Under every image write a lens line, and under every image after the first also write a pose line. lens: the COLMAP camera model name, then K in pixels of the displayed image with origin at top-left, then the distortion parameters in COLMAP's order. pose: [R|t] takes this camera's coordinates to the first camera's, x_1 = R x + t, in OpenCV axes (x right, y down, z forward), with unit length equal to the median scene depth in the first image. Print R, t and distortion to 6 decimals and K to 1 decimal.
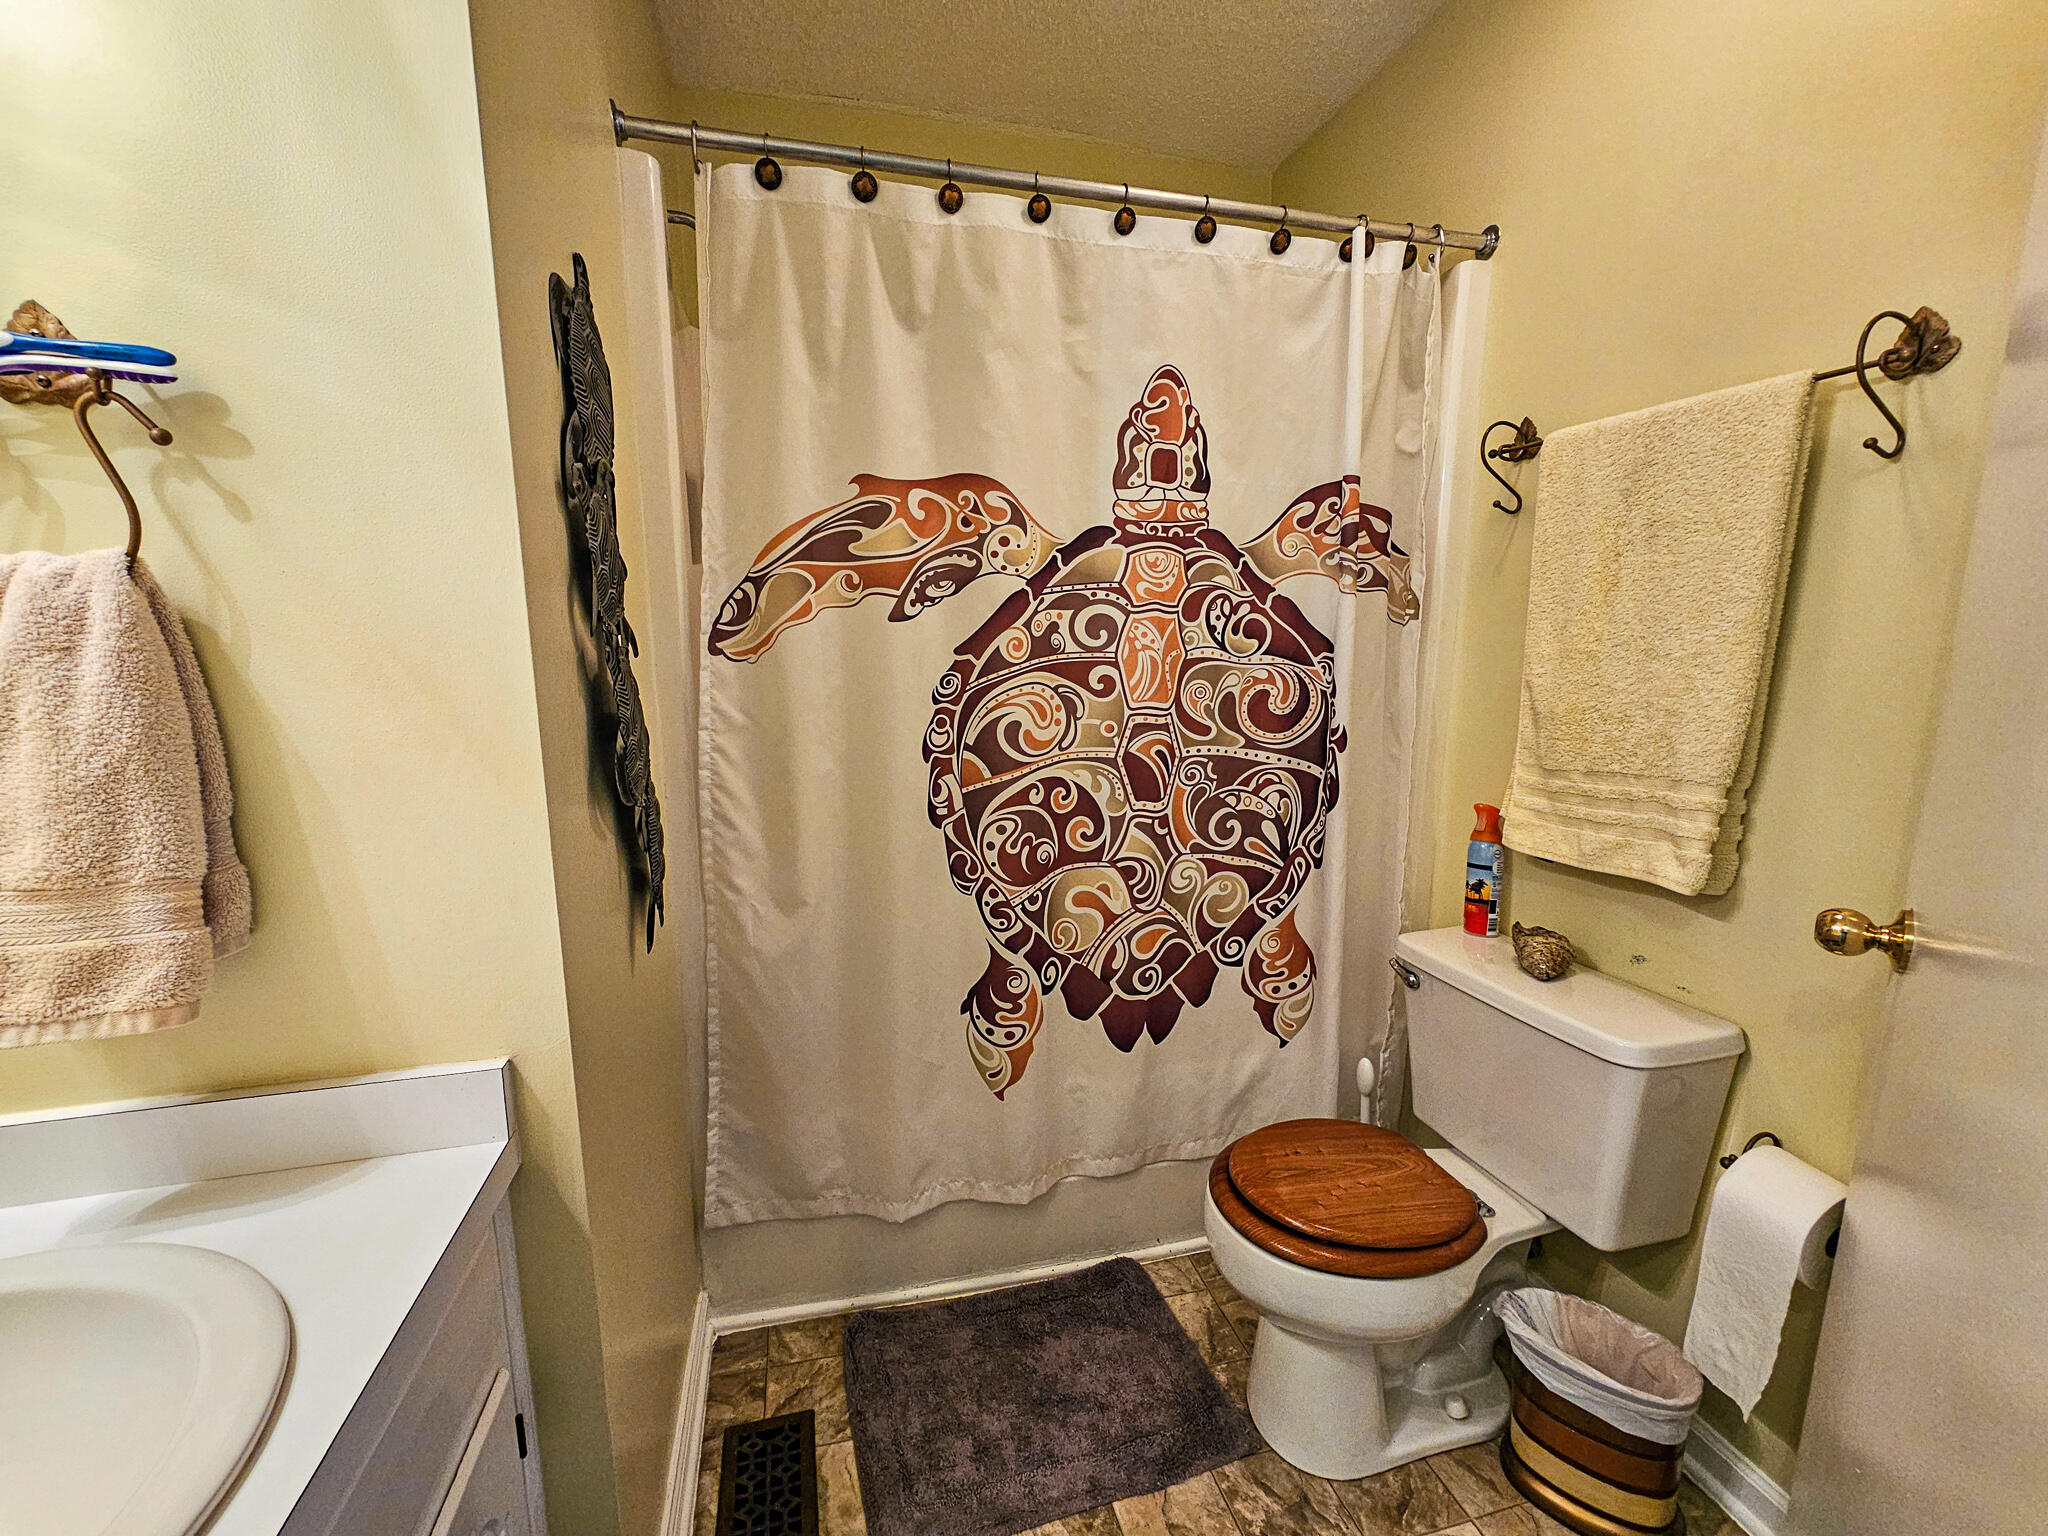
lens RADIAL K [[843.9, 0, 1007.2], [0, 843.9, 764.4], [0, 0, 1]] dist [-0.001100, -0.000209]
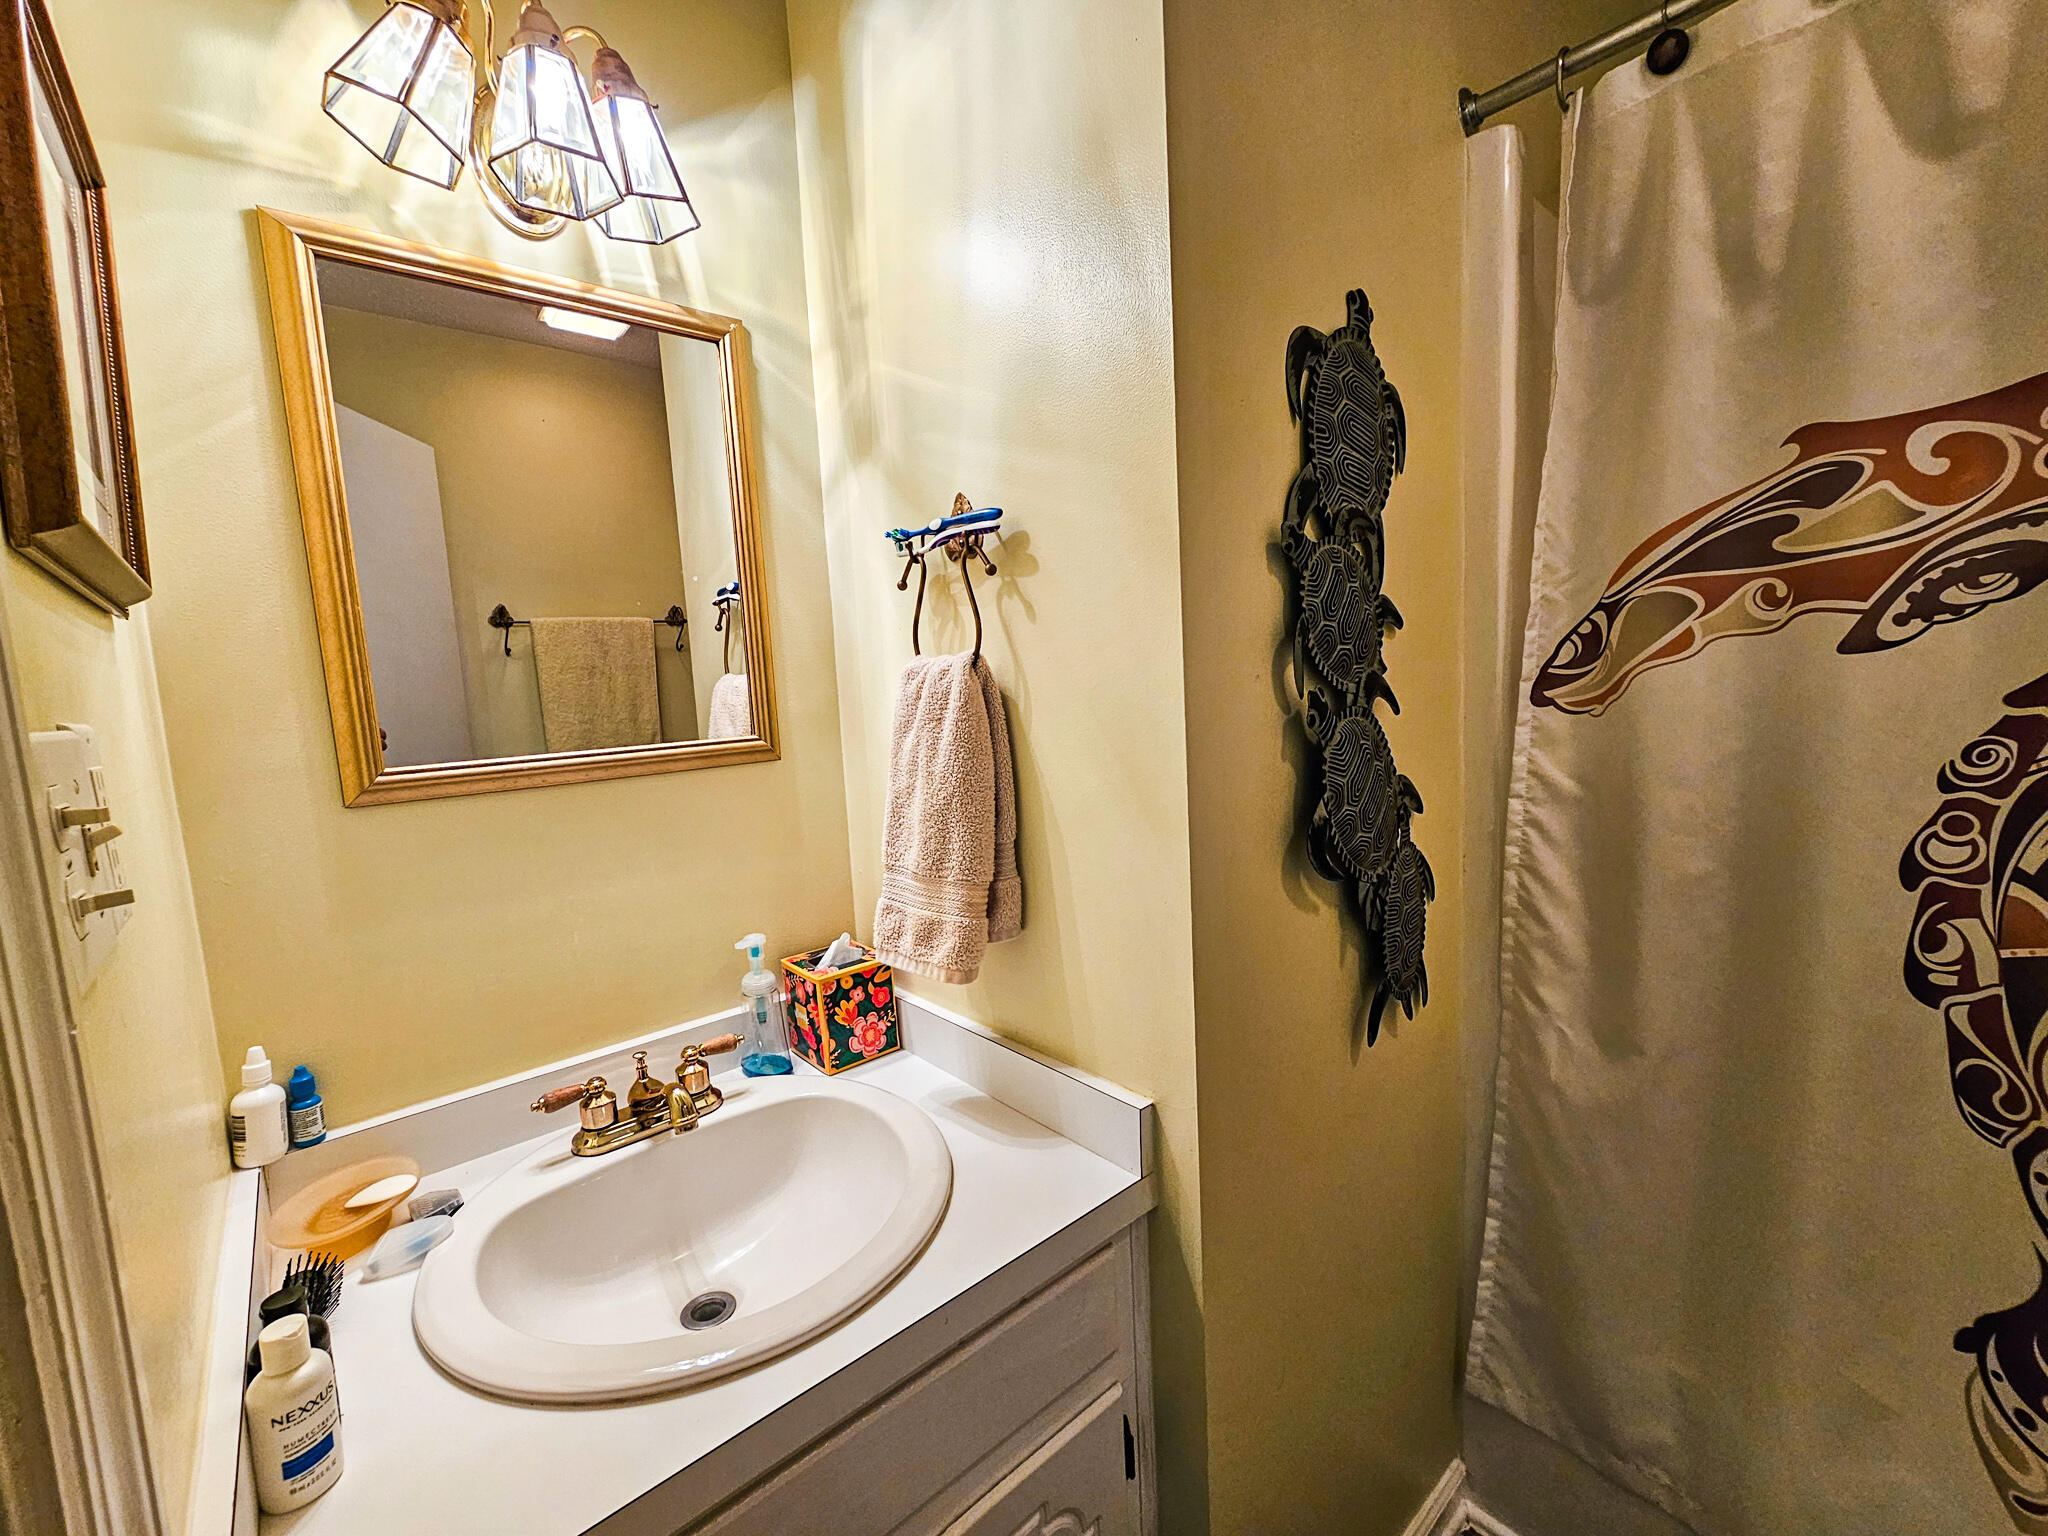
lens RADIAL K [[843.9, 0, 1019.3], [0, 843.9, 768.5], [0, 0, 1]] dist [-0.001100, -0.000209]
pose [[0.460081, 0.072531, -0.884909, 0.137656], [-0.092309, 0.995164, 0.033575, -0.050918], [0.883065, 0.066238, 0.464551, 0.190316]]
